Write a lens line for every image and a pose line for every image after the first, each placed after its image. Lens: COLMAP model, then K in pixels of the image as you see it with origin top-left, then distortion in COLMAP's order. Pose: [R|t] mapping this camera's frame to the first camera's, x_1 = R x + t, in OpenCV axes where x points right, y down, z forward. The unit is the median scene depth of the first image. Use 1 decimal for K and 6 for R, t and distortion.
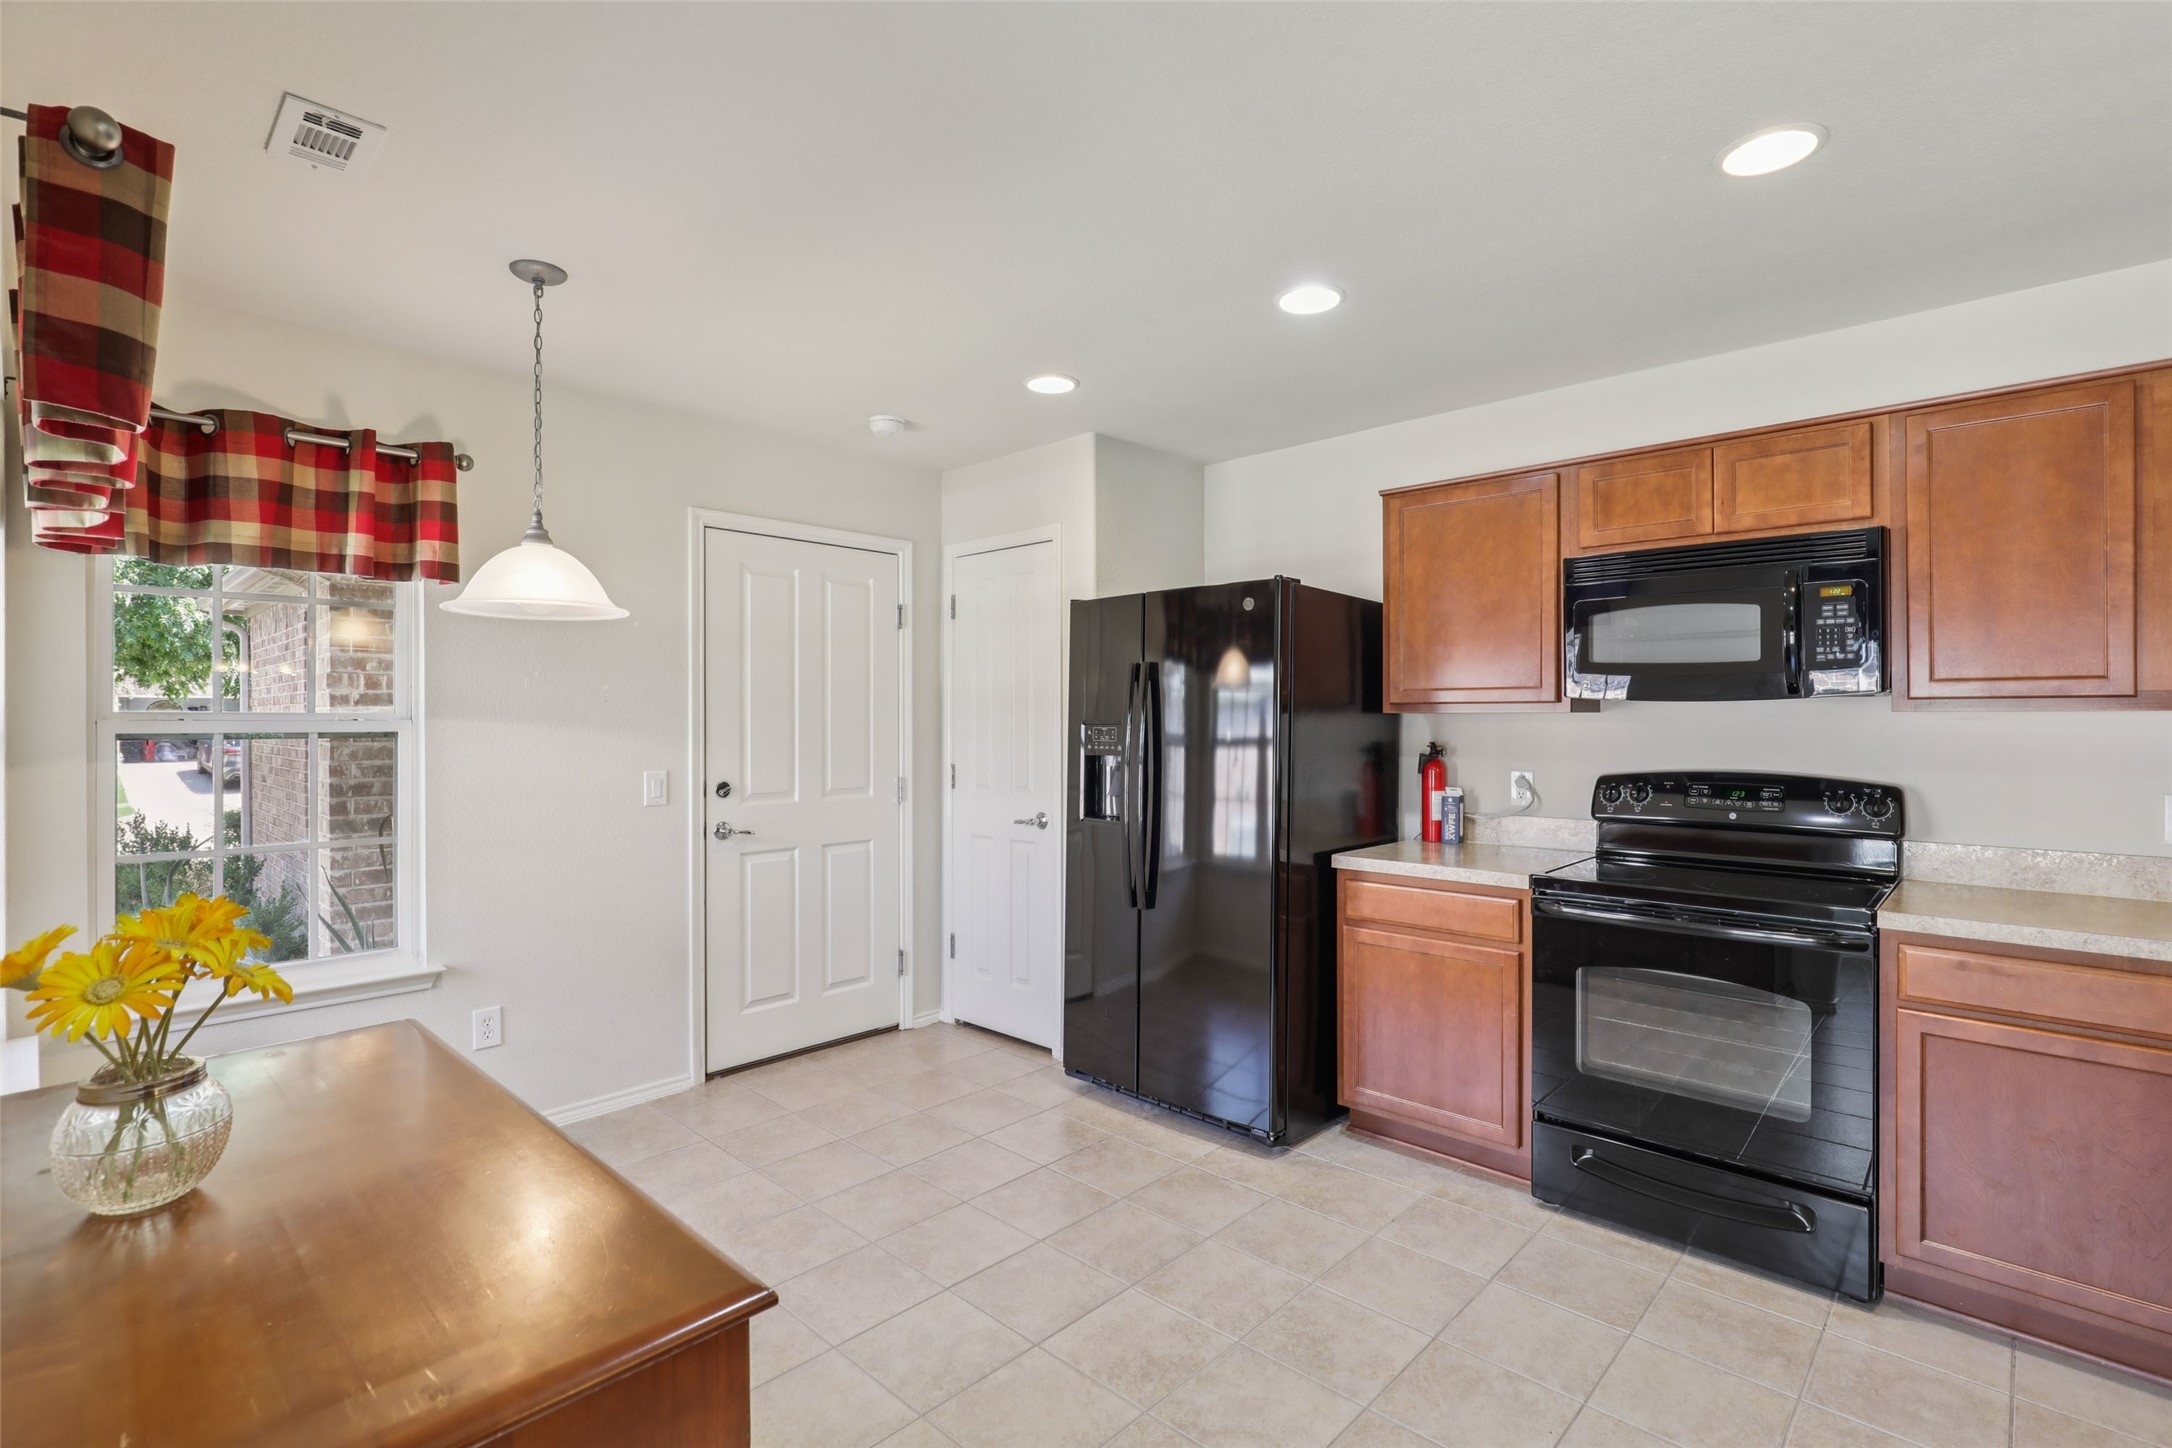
lens RADIAL K [[997.0, 0, 1086.0], [0, 997.0, 724.0], [0, 0, 1]] dist [-0.005513, -0.000289]
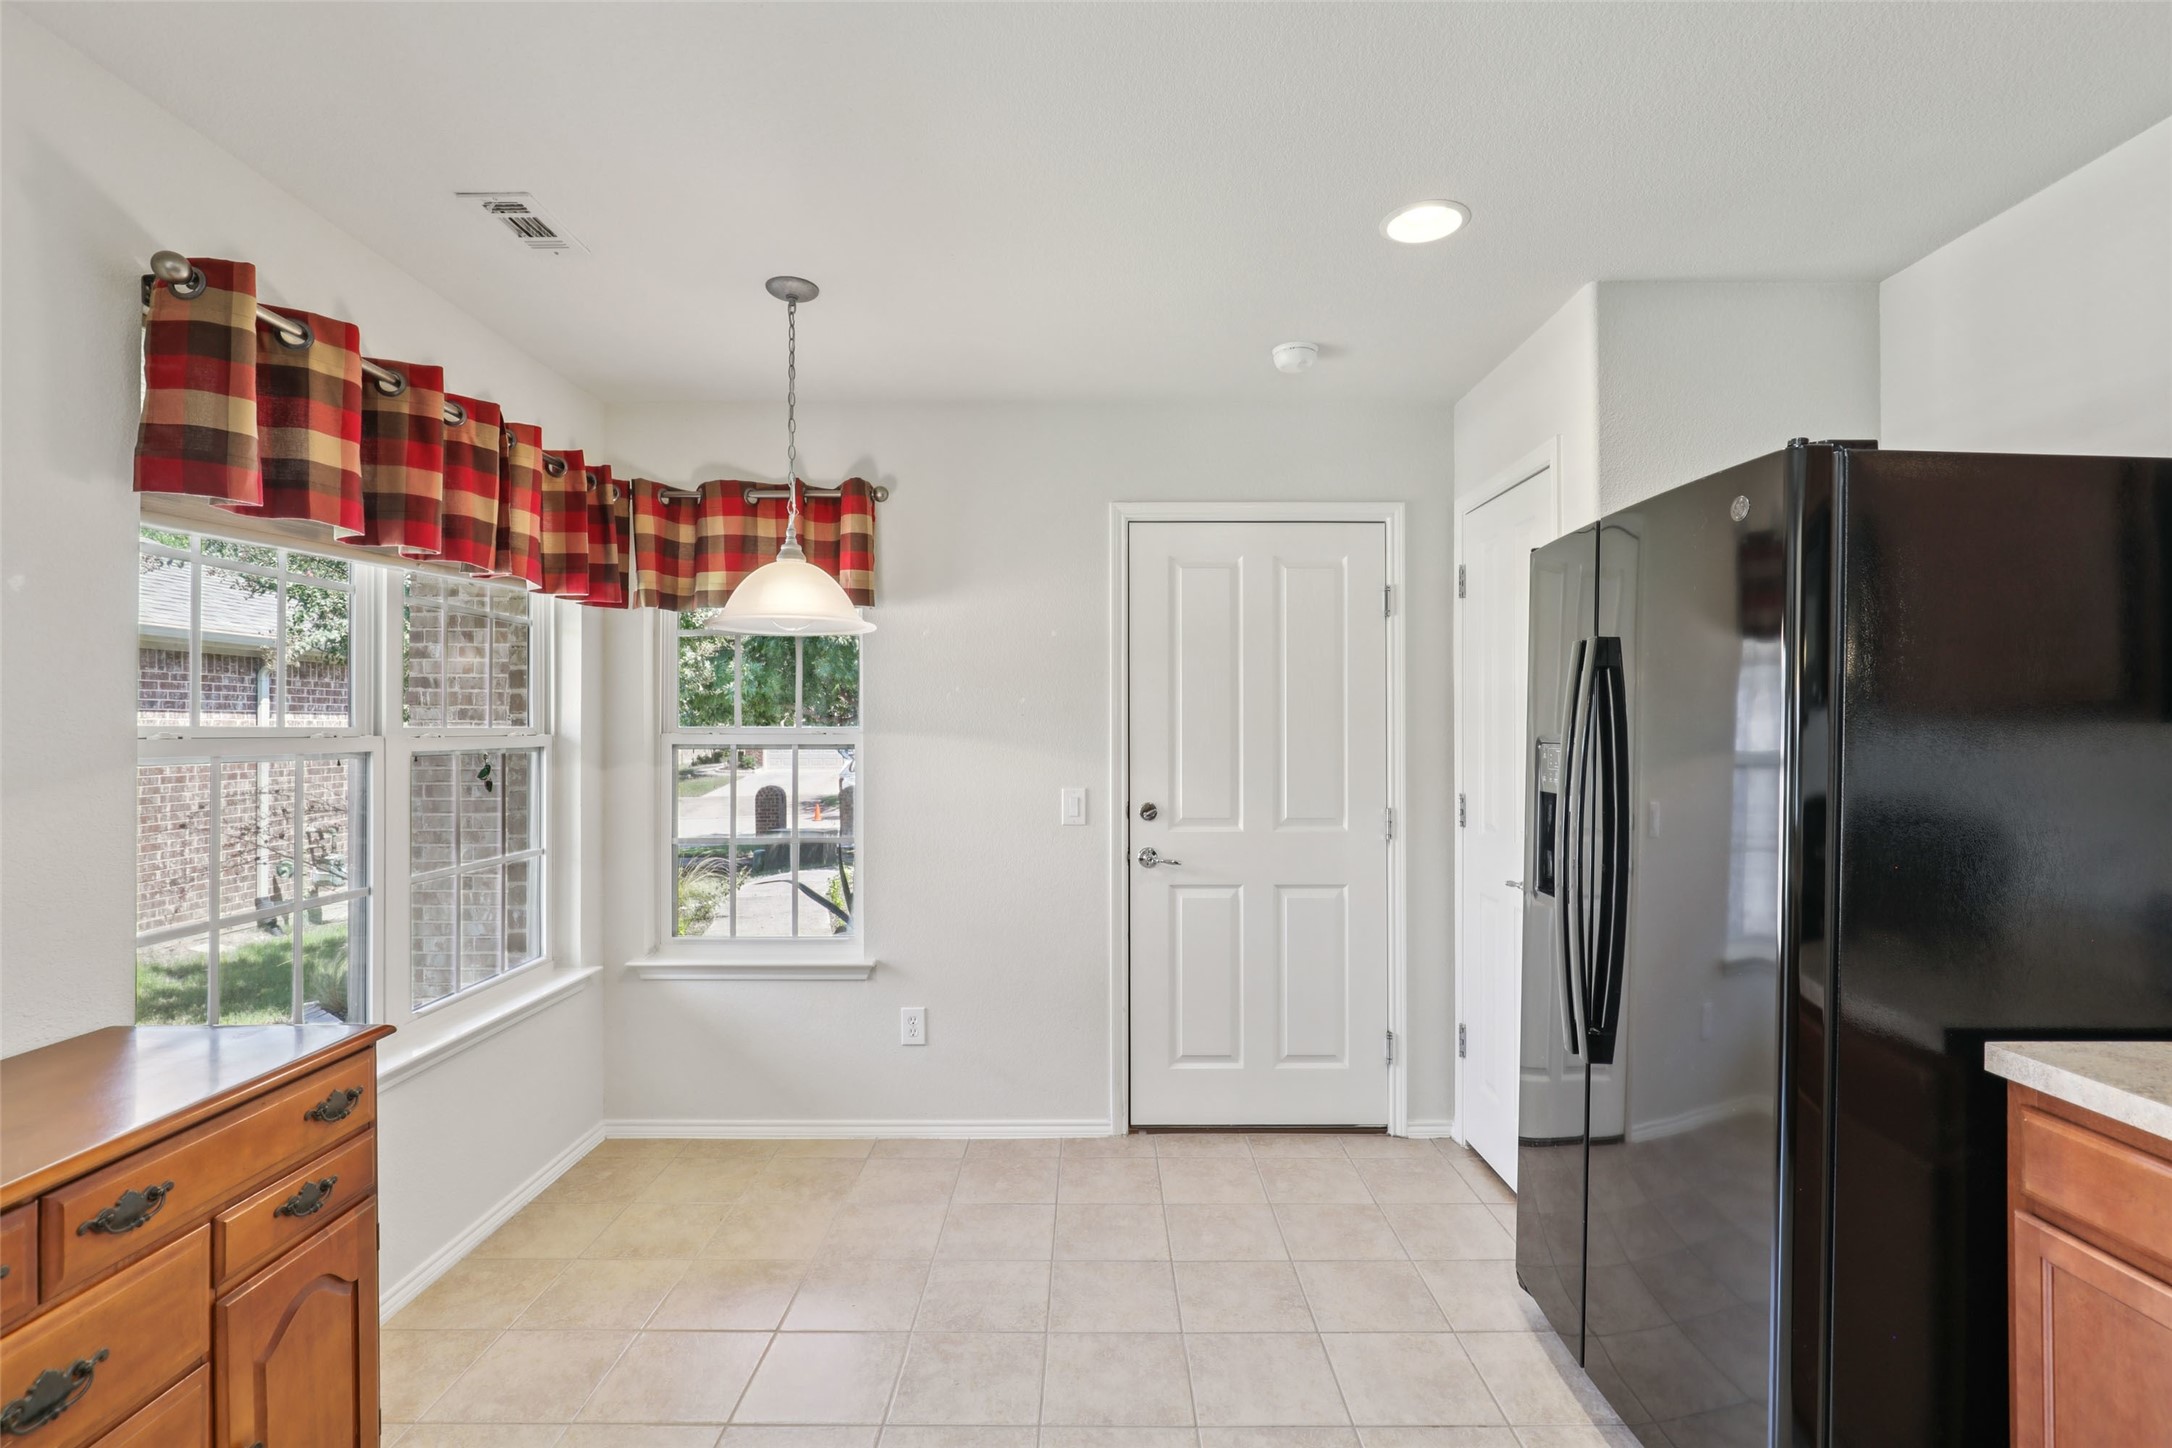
lens RADIAL K [[997.0, 0, 1086.0], [0, 997.0, 724.0], [0, 0, 1]] dist [-0.005513, -0.000289]
pose [[0.689812, -0.004099, -0.723977, 0.252266], [-0.003105, 0.999958, -0.008620, -0.005276], [0.723982, 0.008194, 0.689770, 0.348872]]
